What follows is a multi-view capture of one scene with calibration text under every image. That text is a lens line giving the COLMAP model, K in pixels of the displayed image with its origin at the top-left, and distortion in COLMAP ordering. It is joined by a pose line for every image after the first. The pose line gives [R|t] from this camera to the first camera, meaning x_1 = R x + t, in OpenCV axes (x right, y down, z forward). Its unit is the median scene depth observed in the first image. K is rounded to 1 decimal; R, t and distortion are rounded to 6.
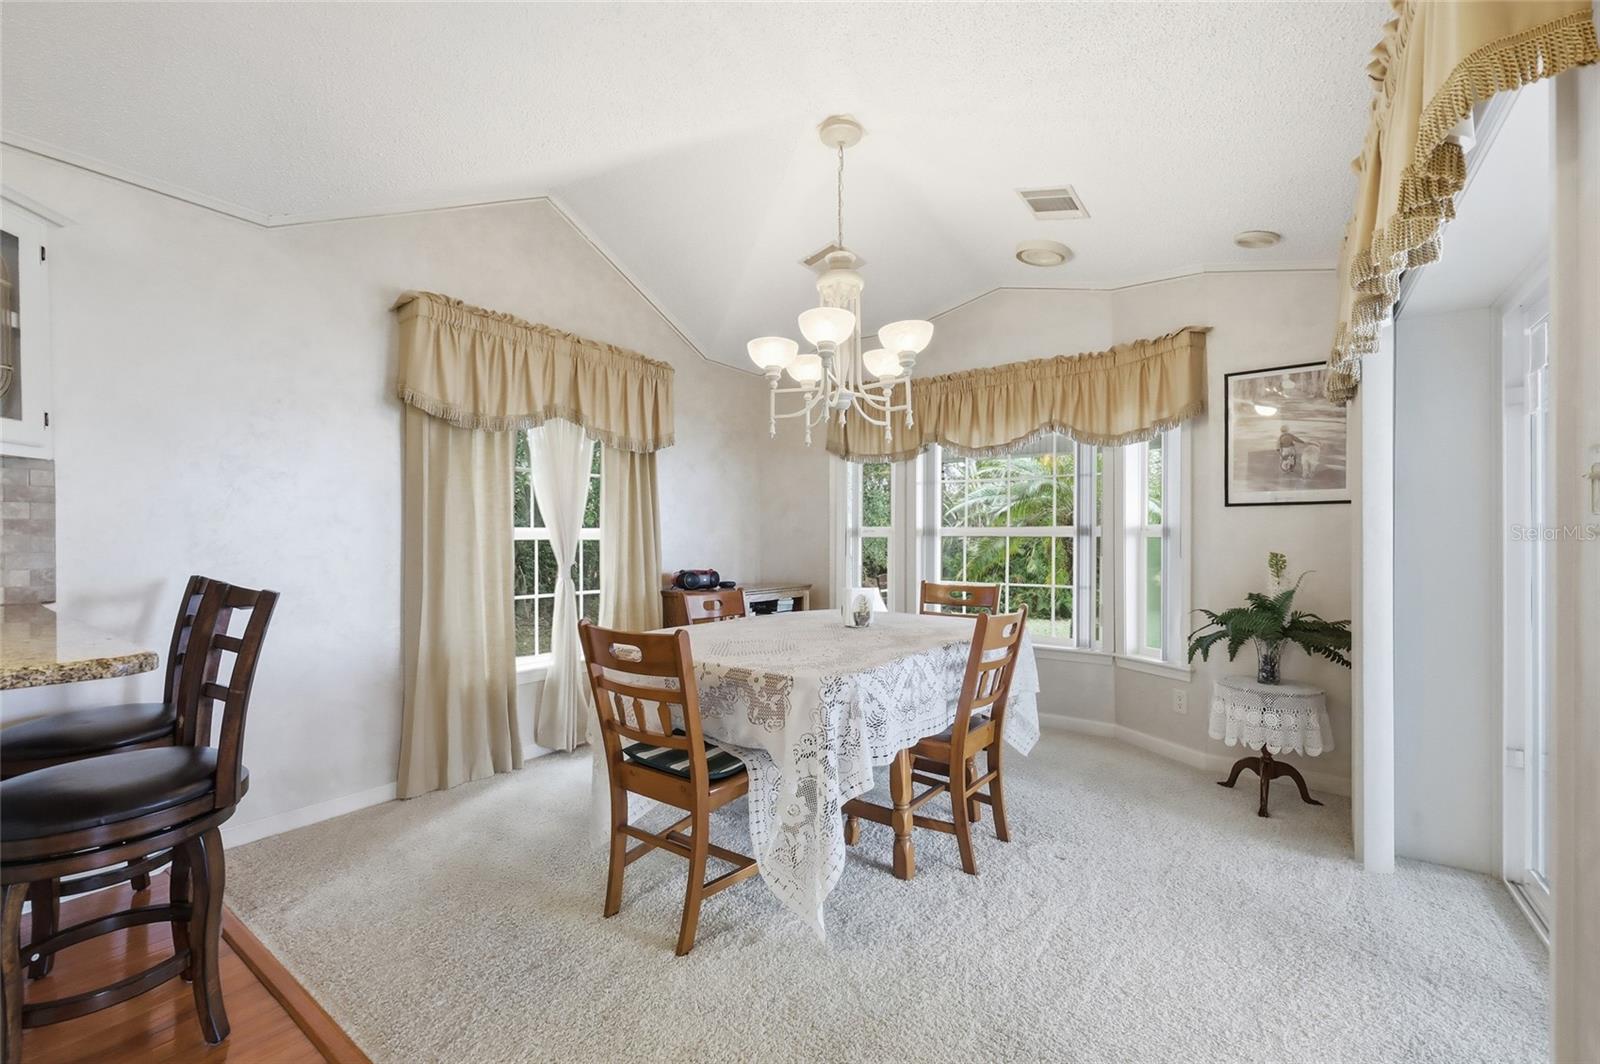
lens RADIAL K [[663.8, 0, 797.1], [0, 663.8, 543.4], [0, 0, 1]] dist [-0.000414, -0.000228]
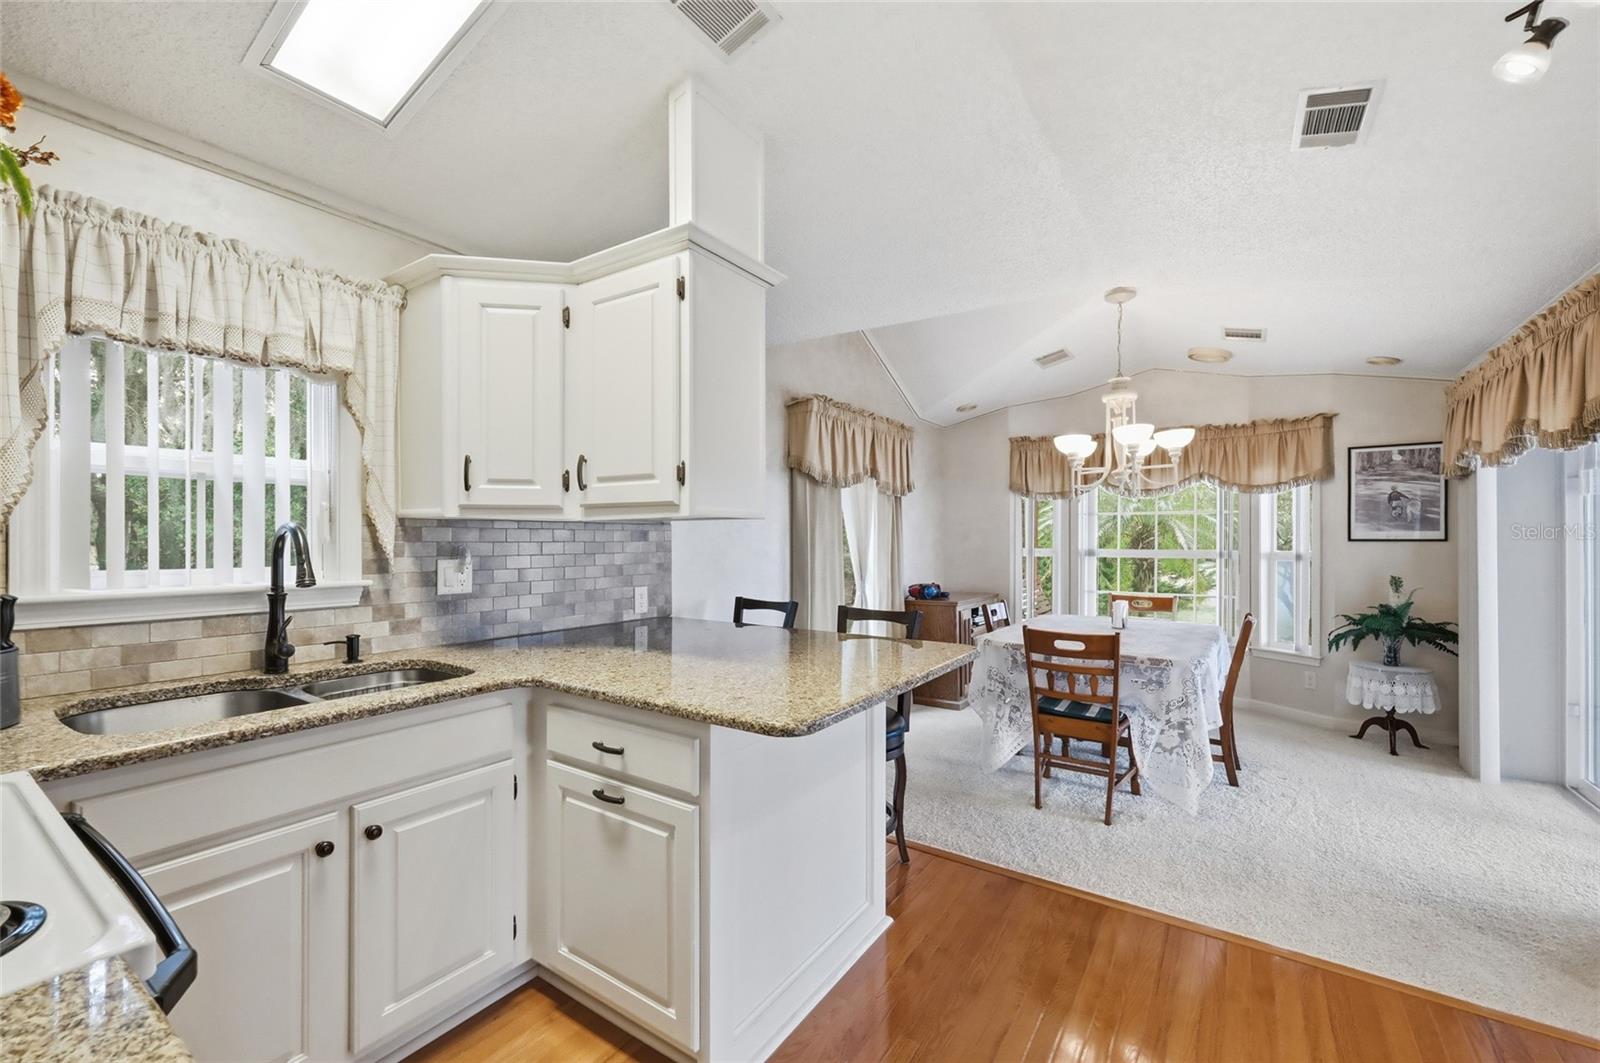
lens RADIAL K [[656.6, 0, 799.4], [0, 656.6, 539.2], [0, 0, 1]] dist [0.001160, 0.000622]
pose [[0.999522, -0.000314, 0.030911, -0.606386], [0.000405, 0.999996, -0.002945, -0.060692], [-0.030910, 0.002957, 0.999518, -0.386417]]
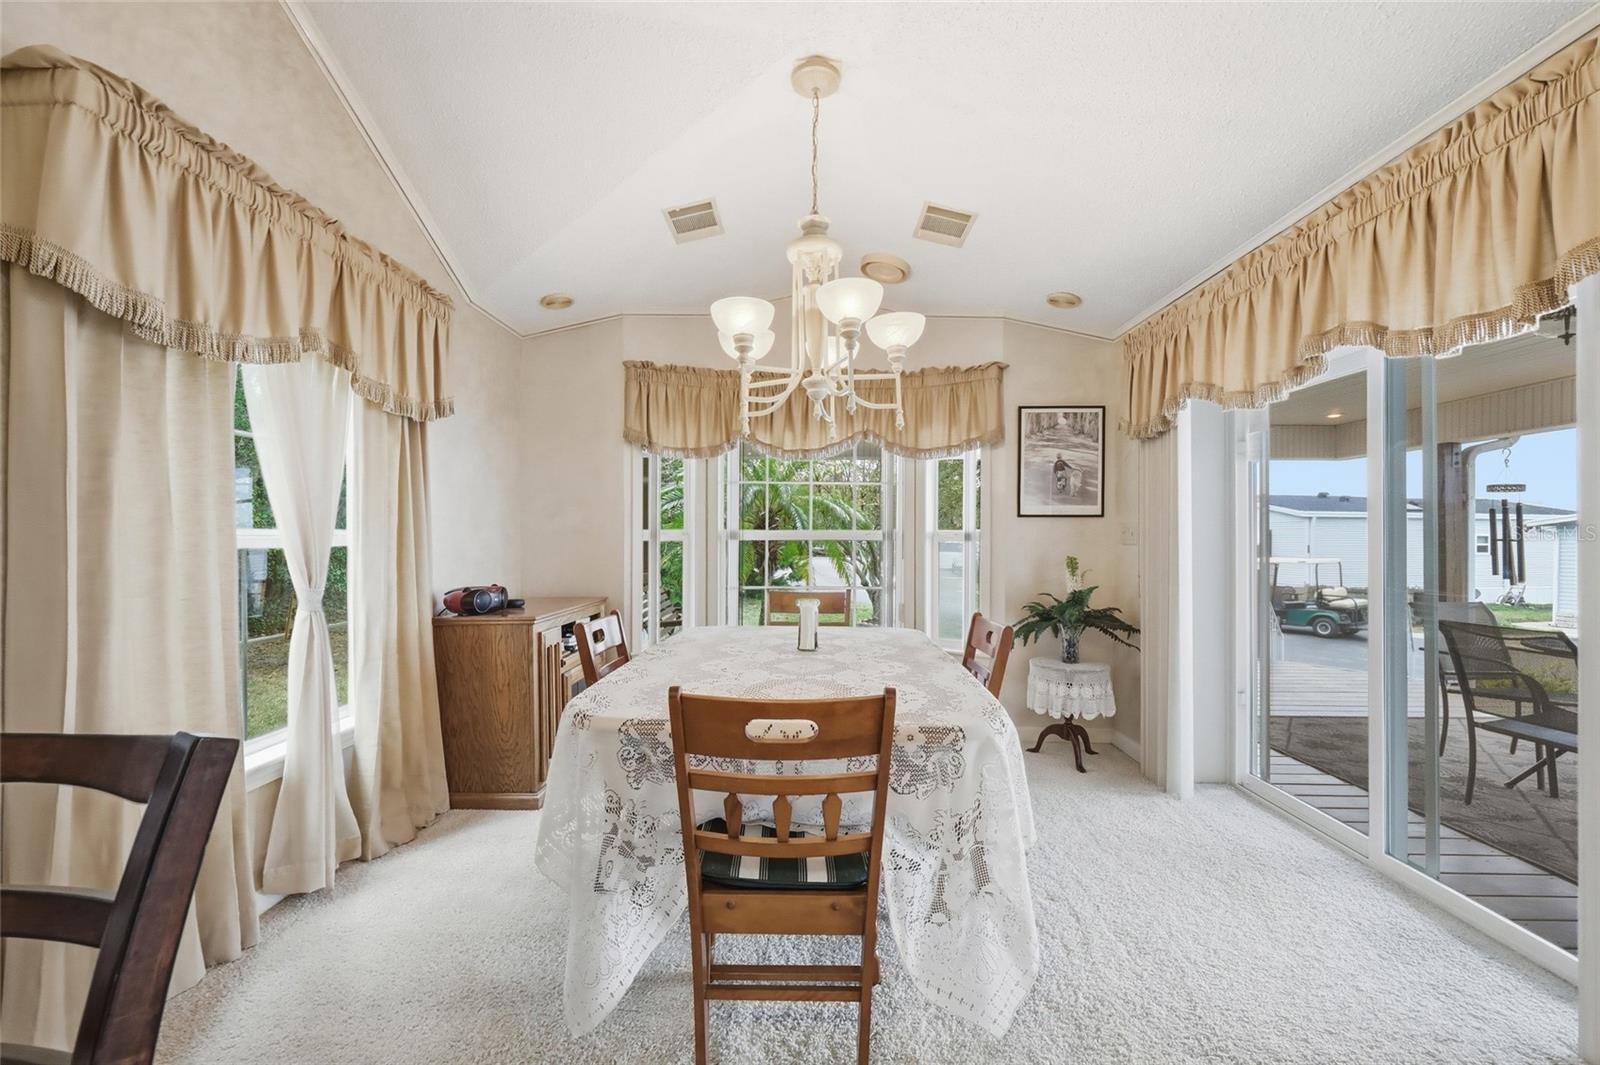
lens RADIAL K [[659.6, 0, 799.9], [0, 659.6, 536.3], [0, 0, 1]] dist [-0.000406, 0.000146]
pose [[0.819665, 0.001640, 0.572840, -0.384841], [0.000301, 0.999995, -0.003292, -0.018470], [-0.572843, 0.002871, 0.819660, 0.271857]]
